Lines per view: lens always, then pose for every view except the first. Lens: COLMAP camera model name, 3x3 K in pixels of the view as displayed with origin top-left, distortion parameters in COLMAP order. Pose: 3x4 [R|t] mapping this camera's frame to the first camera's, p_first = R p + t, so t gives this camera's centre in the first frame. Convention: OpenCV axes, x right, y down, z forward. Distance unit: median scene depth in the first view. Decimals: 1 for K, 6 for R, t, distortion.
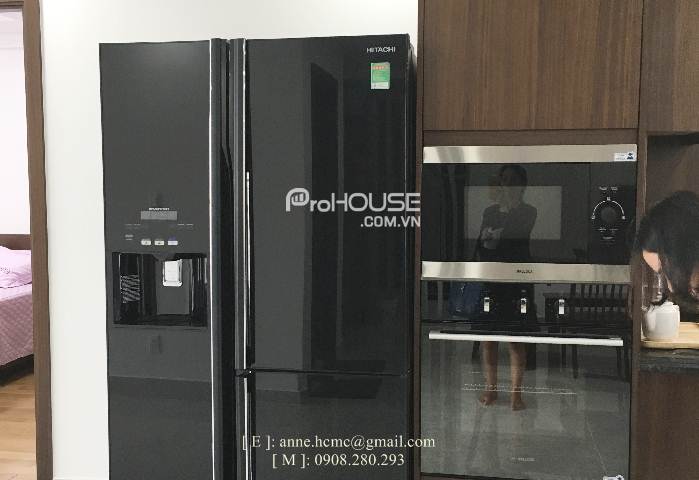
lens RADIAL K [[597.5, 0, 349.5], [0, 597.5, 240.0], [0, 0, 1]] dist [0.005395, -0.008390]
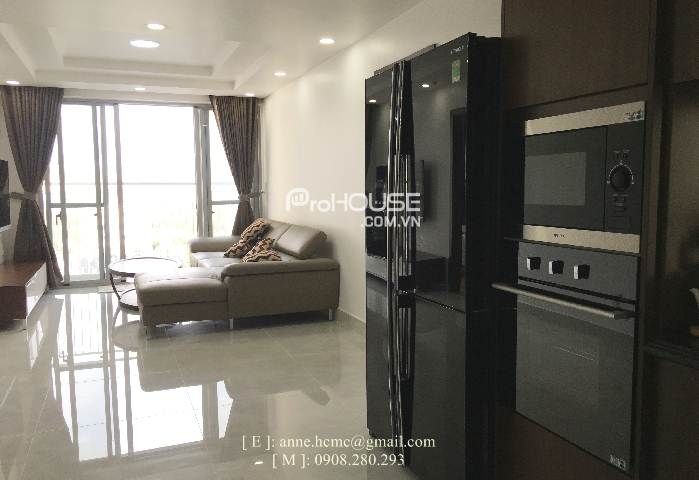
lens RADIAL K [[597.5, 0, 349.5], [0, 597.5, 240.0], [0, 0, 1]] dist [0.005395, -0.008390]
pose [[0.530894, 0.064931, -0.844947, 0.993537], [-0.000733, 0.997095, 0.076162, -0.019418], [0.847438, -0.039814, 0.529399, 0.138264]]
